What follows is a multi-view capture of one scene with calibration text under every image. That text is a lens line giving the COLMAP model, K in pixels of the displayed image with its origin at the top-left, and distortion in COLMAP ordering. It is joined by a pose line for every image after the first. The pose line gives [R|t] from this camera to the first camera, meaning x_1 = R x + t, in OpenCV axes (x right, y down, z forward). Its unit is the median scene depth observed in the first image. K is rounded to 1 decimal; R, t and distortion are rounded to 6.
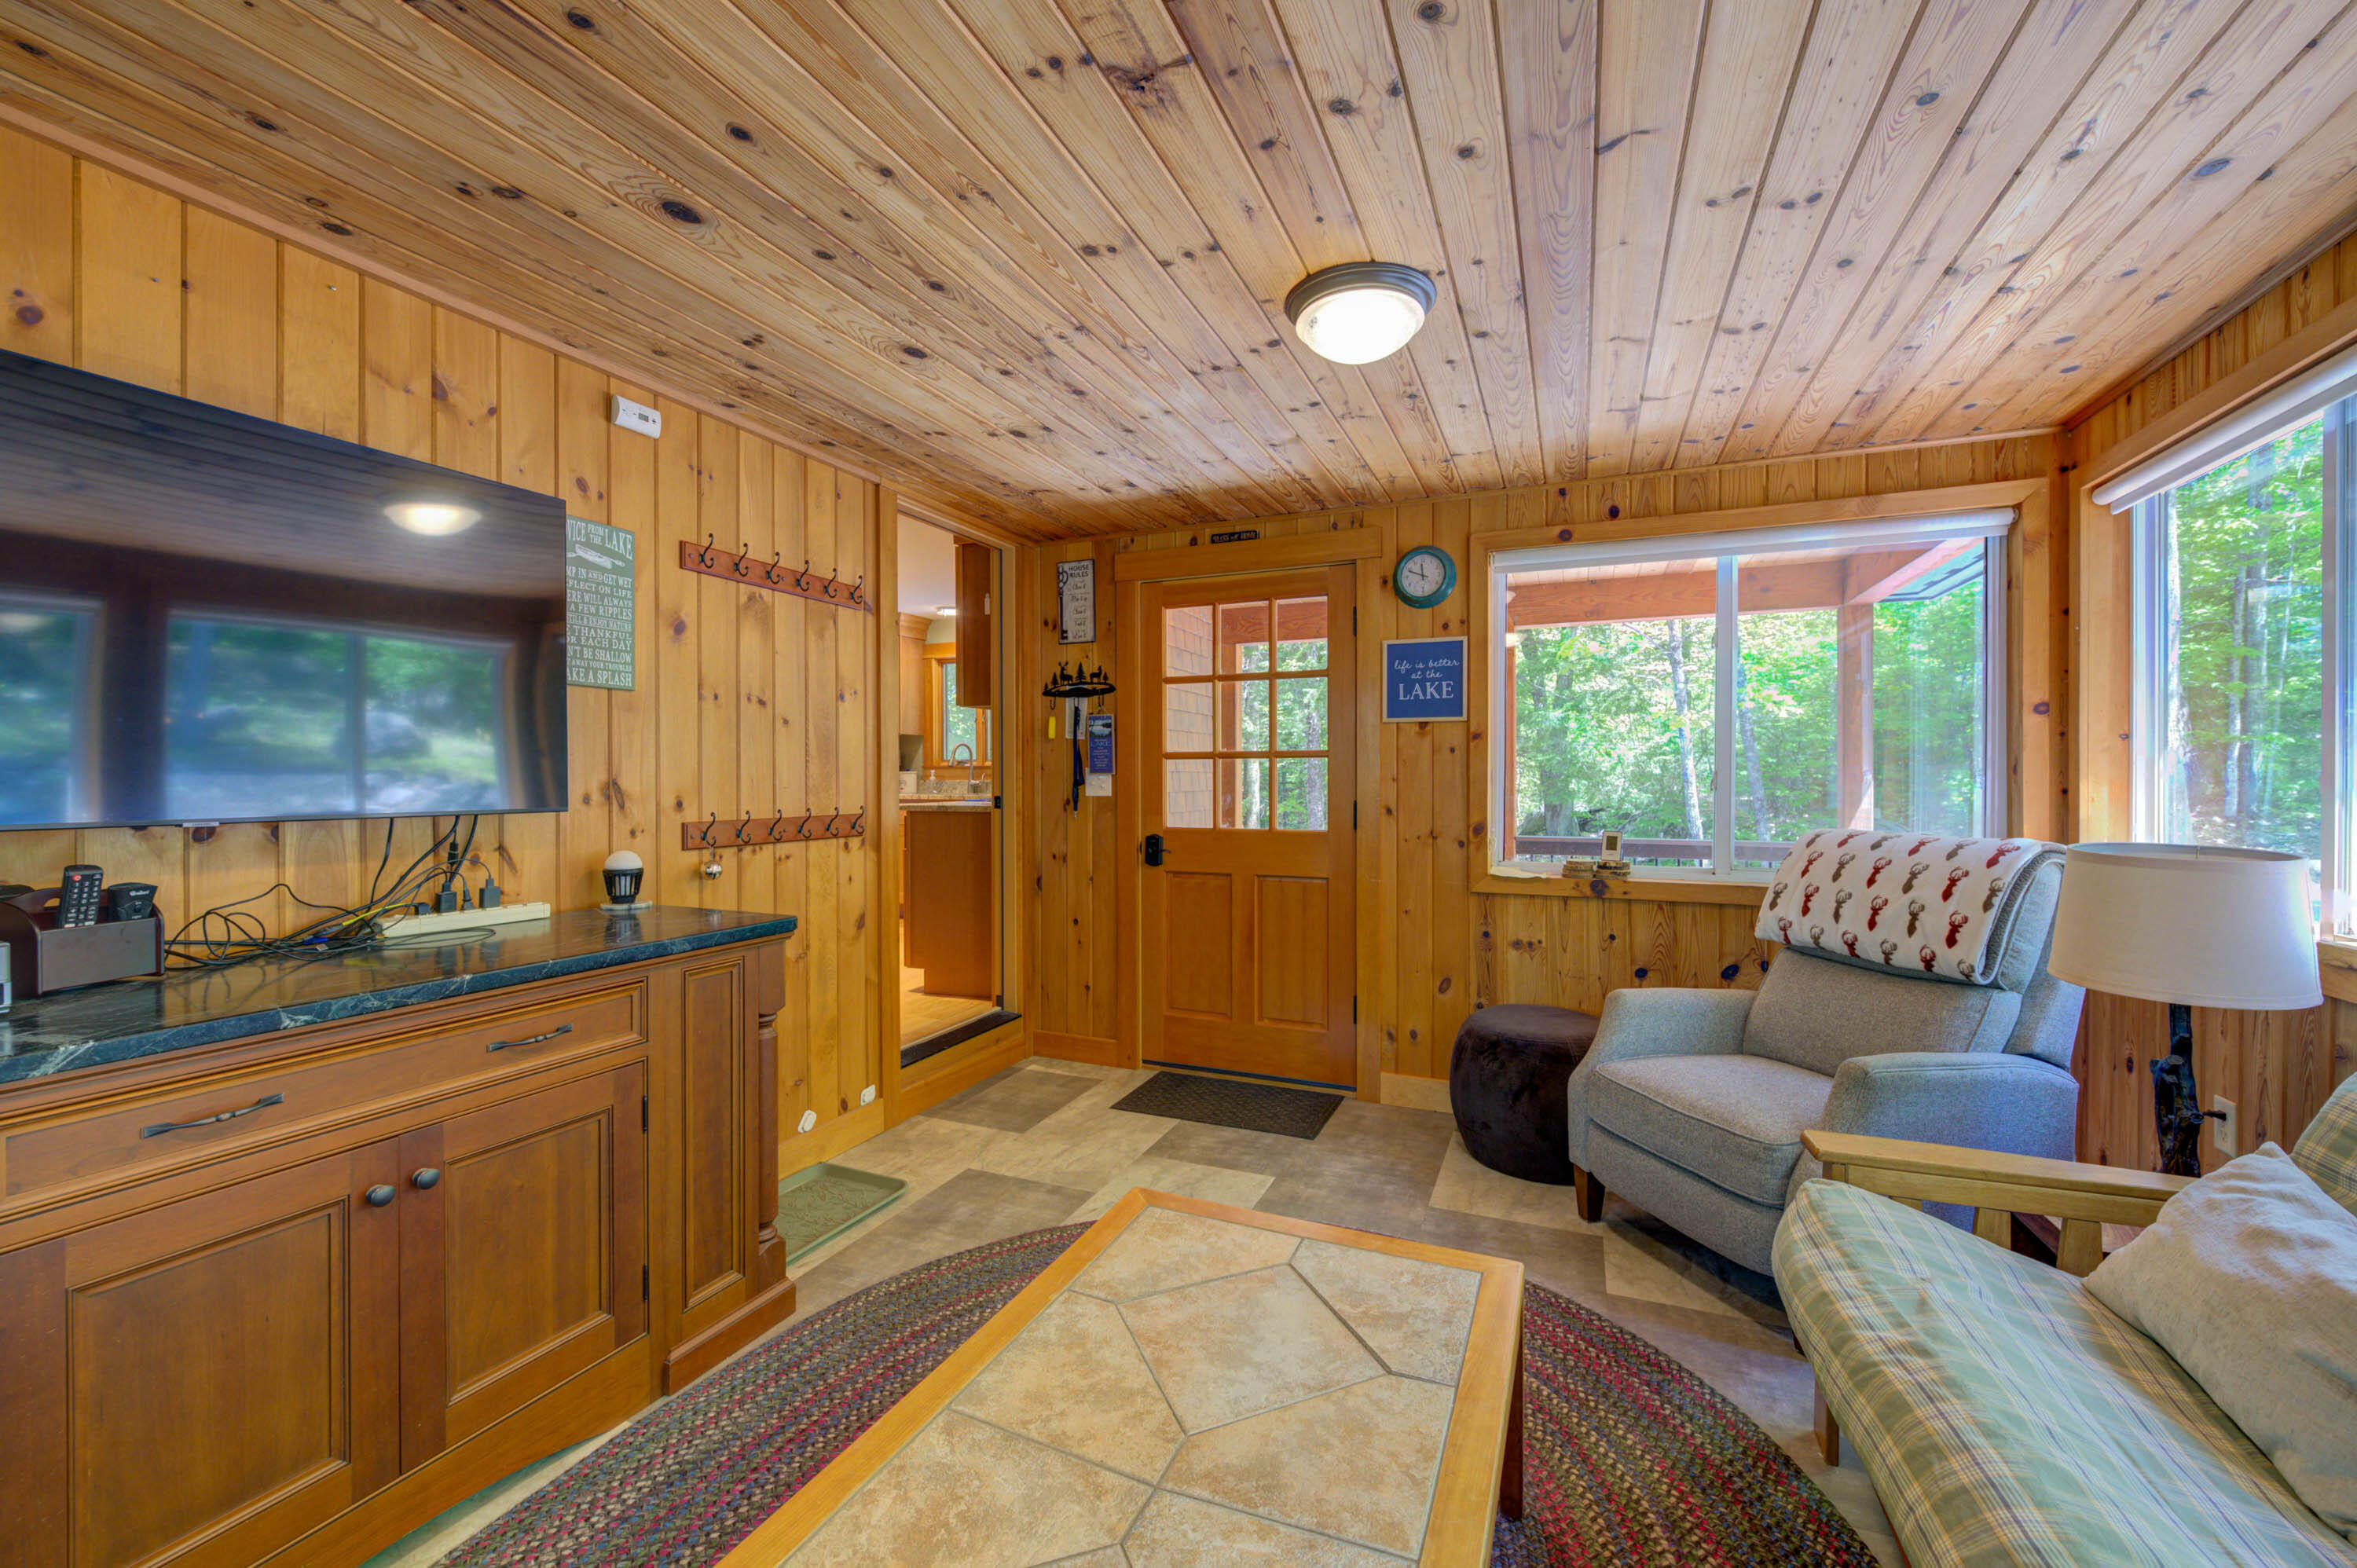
lens RADIAL K [[943.4, 0, 1180.5], [0, 943.4, 783.5], [0, 0, 1]] dist [-0.001146, -0.002017]
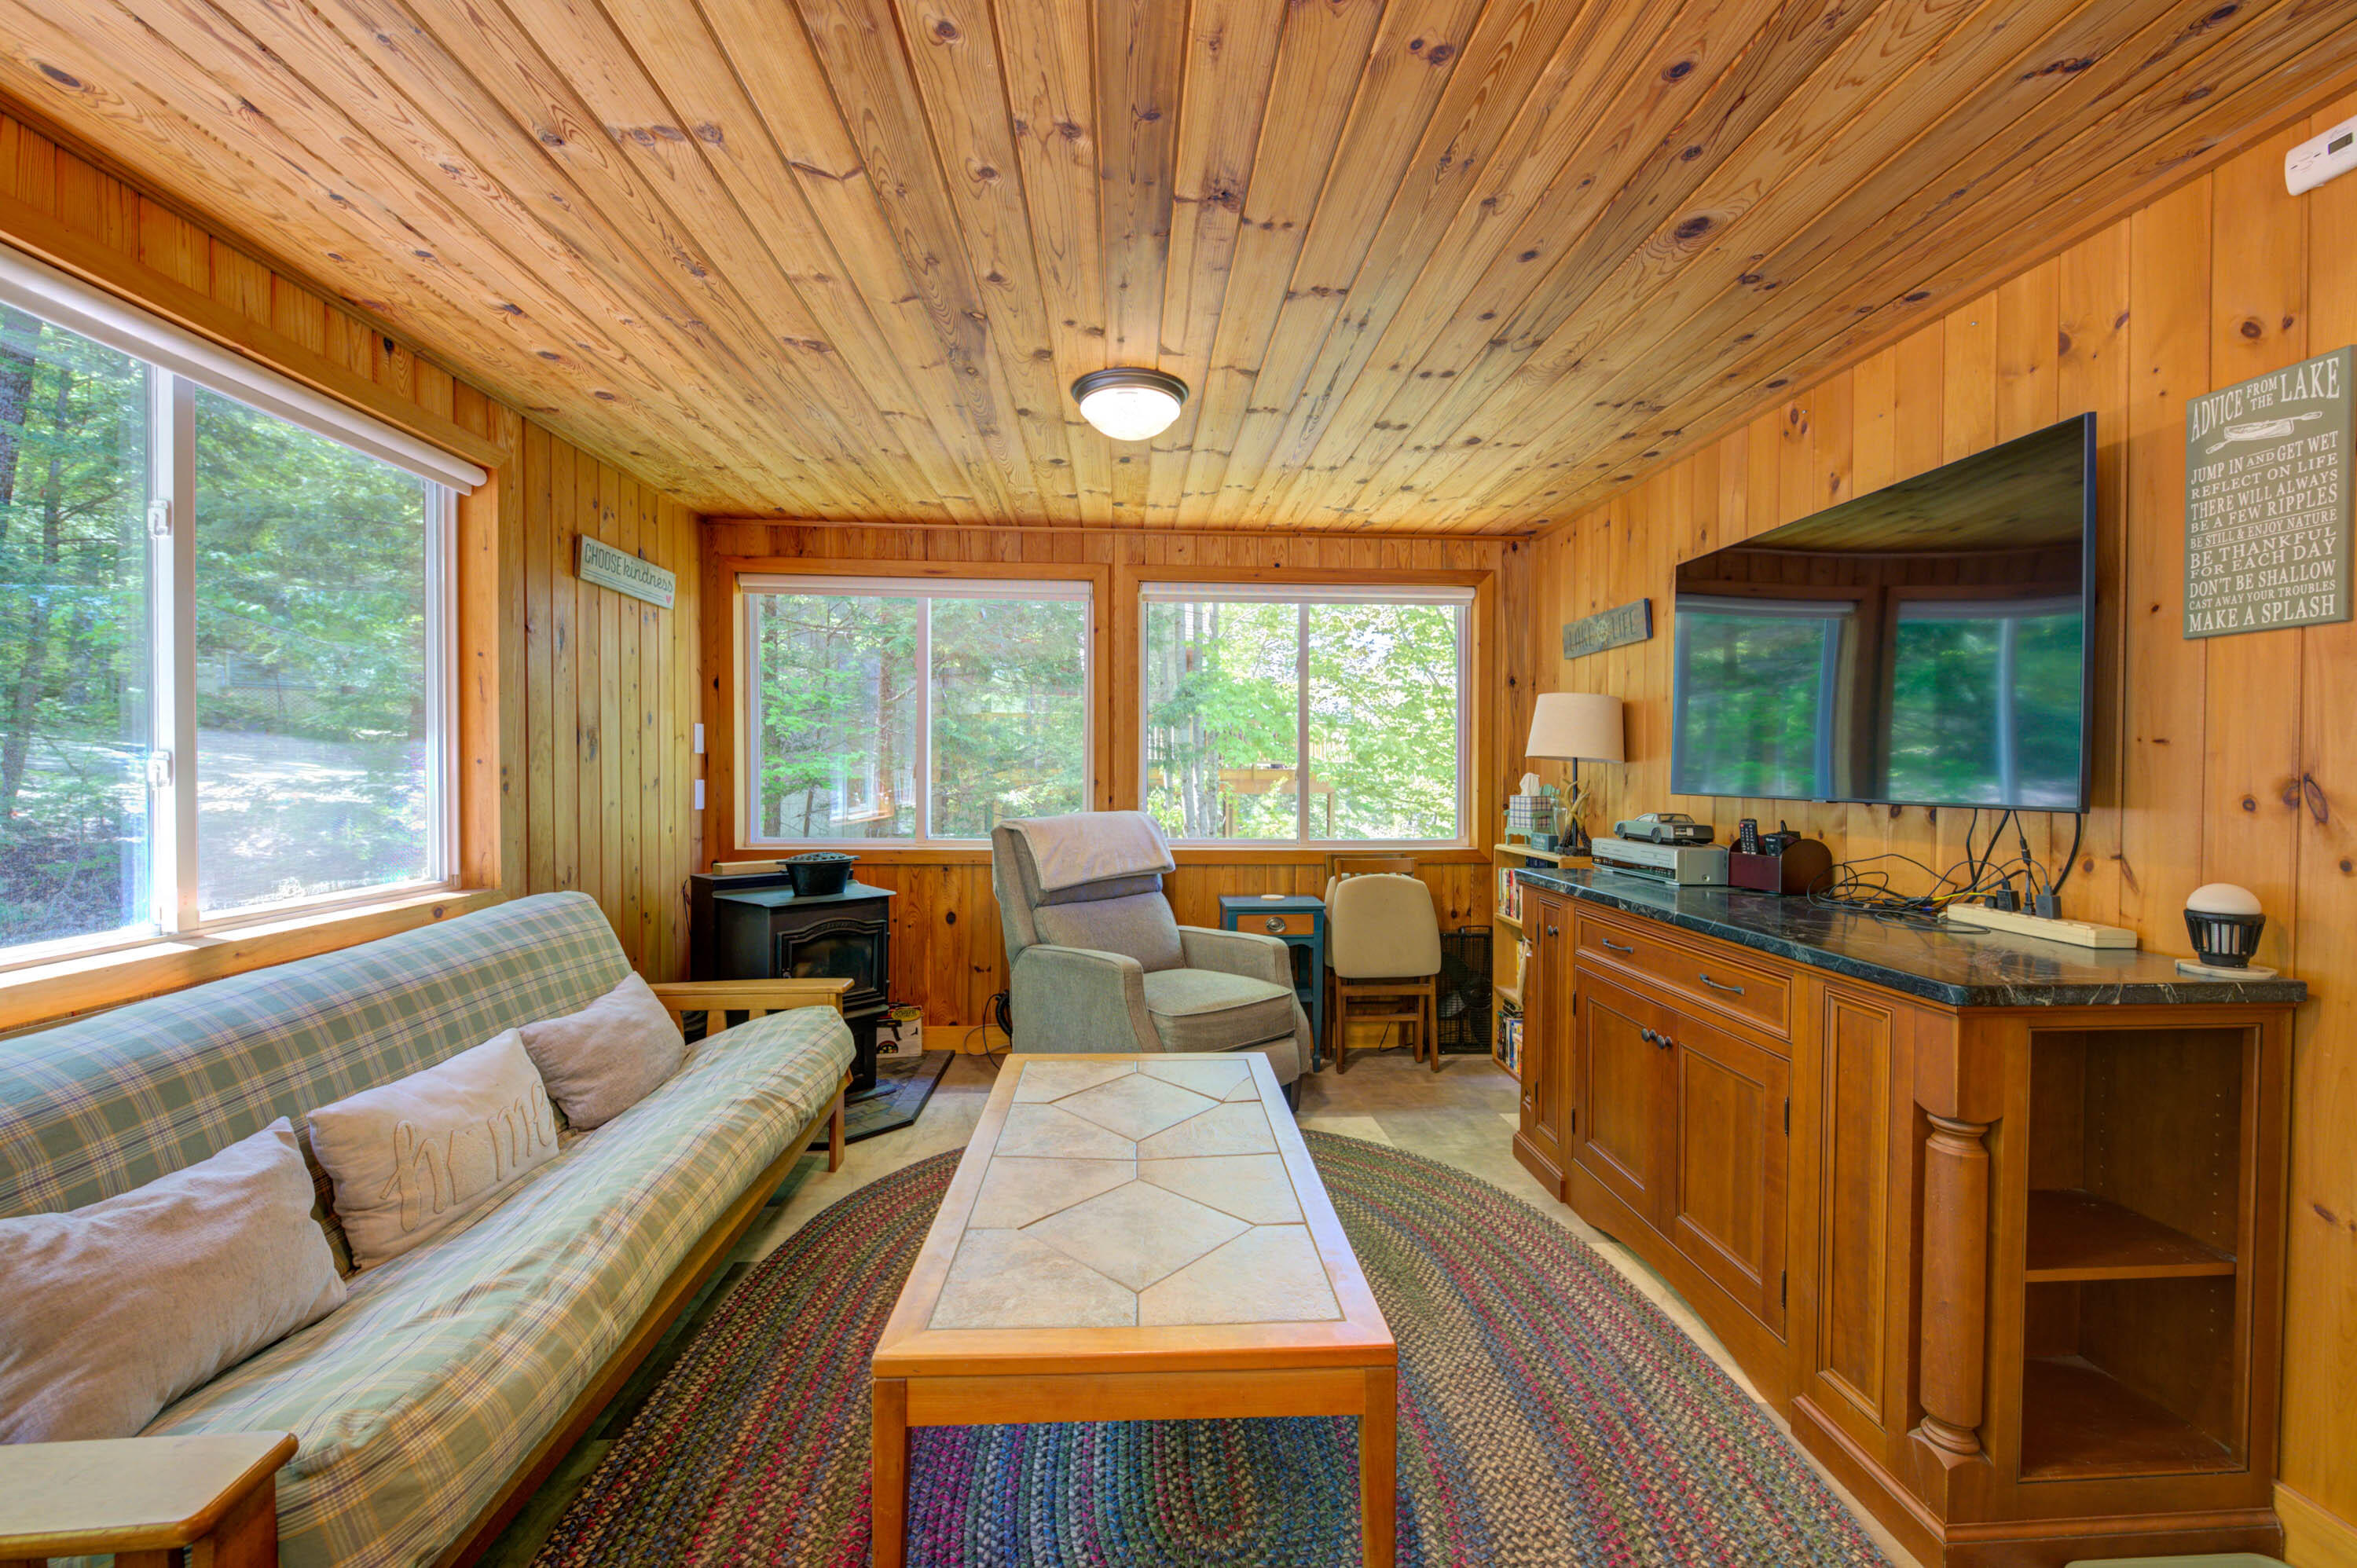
lens RADIAL K [[943.4, 0, 1179.0], [0, 943.4, 777.4], [0, 0, 1]] dist [-0.001146, -0.002017]
pose [[-0.896411, 0.005190, -0.443194, 0.374155], [-0.003396, 0.999822, 0.018578, -0.012447], [0.443212, 0.018159, -0.896233, 1.415850]]
